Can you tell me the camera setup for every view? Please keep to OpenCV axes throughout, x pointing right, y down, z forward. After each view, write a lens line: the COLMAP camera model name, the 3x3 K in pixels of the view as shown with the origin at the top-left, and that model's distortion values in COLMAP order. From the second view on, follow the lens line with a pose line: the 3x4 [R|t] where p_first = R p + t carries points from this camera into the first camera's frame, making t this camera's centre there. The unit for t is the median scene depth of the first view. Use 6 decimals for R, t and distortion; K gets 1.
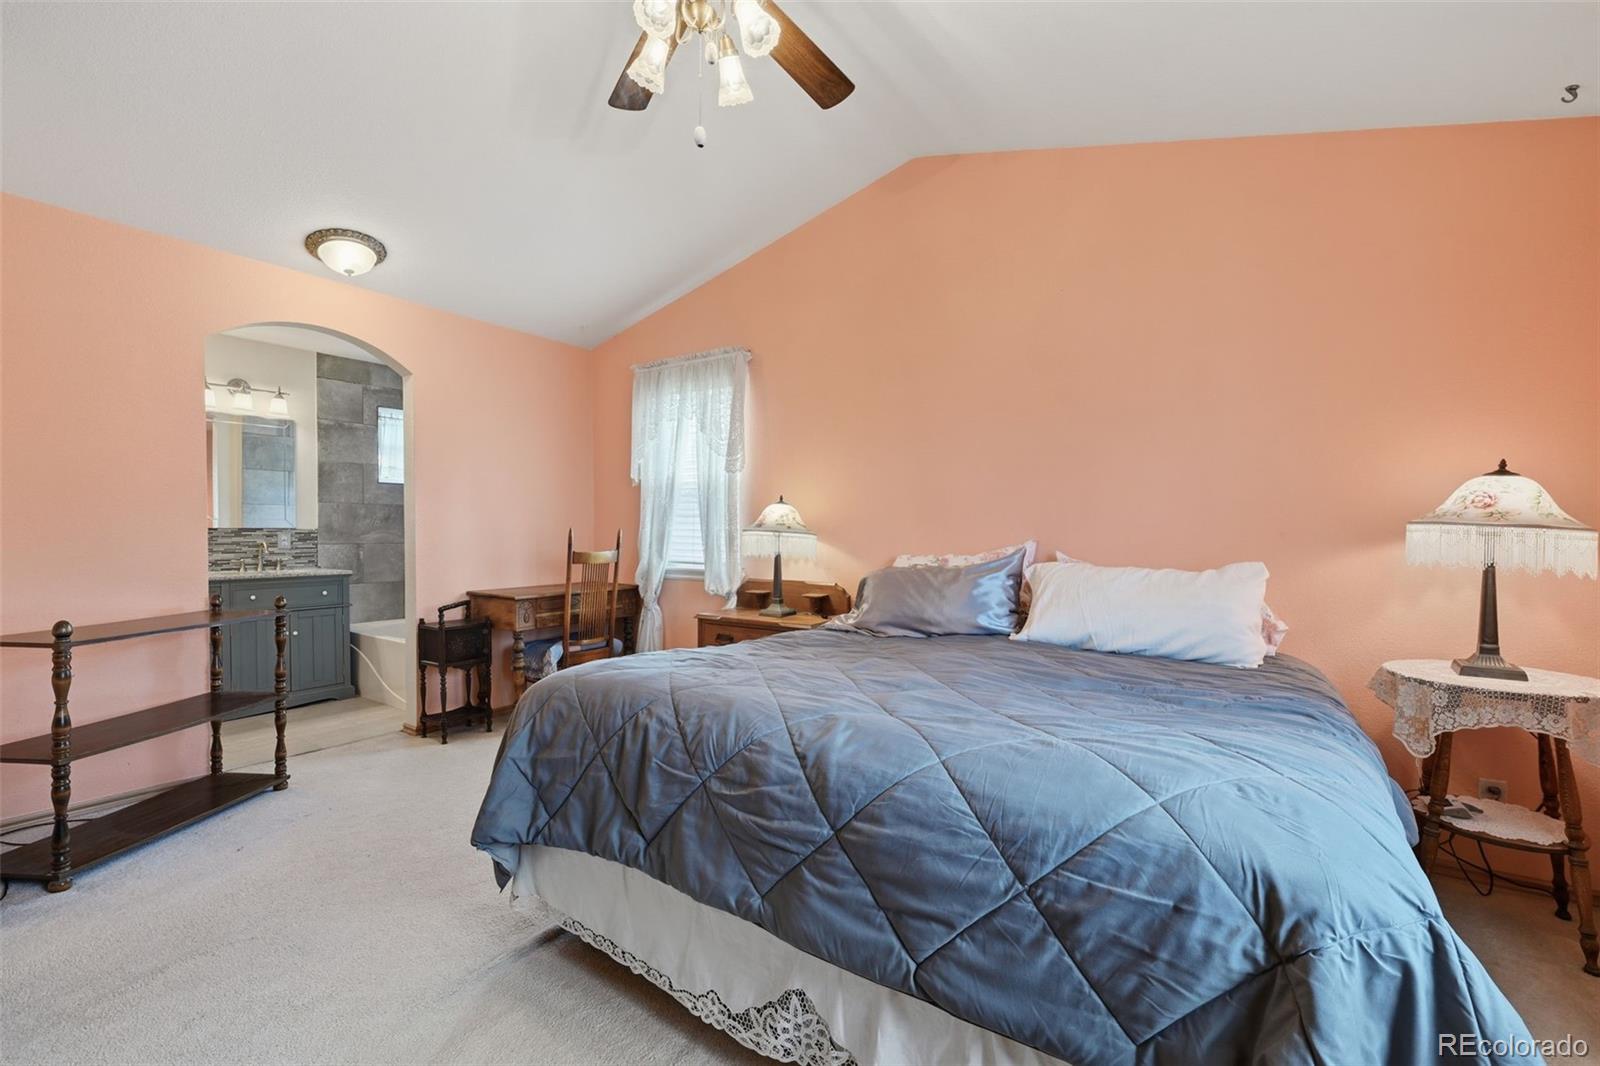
lens RADIAL K [[683.6, 0, 801.6], [0, 683.6, 537.1], [0, 0, 1]] dist [0.002412, -0.000674]
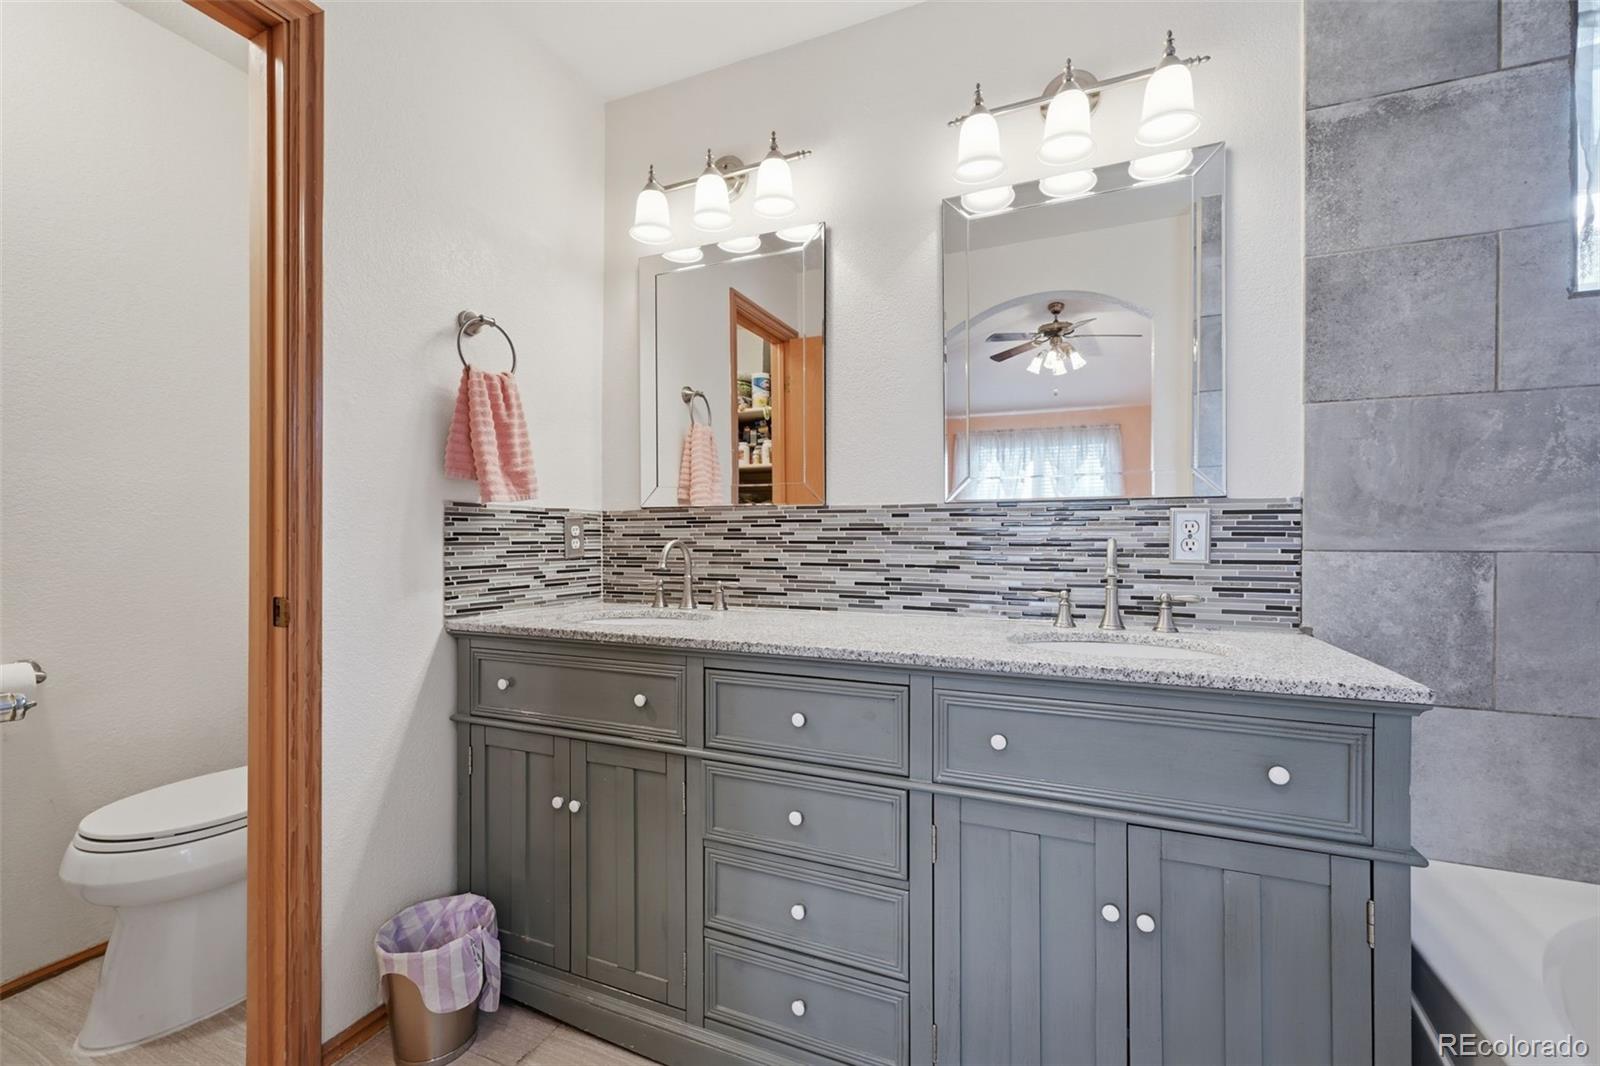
lens RADIAL K [[683.6, 0, 795.7], [0, 683.6, 535.2], [0, 0, 1]] dist [0.002412, -0.000674]
pose [[0.198852, 0.007372, -0.980002, -0.478497], [-0.005949, 0.999962, 0.006315, 0.003607], [0.980012, 0.004574, 0.198888, 0.750714]]
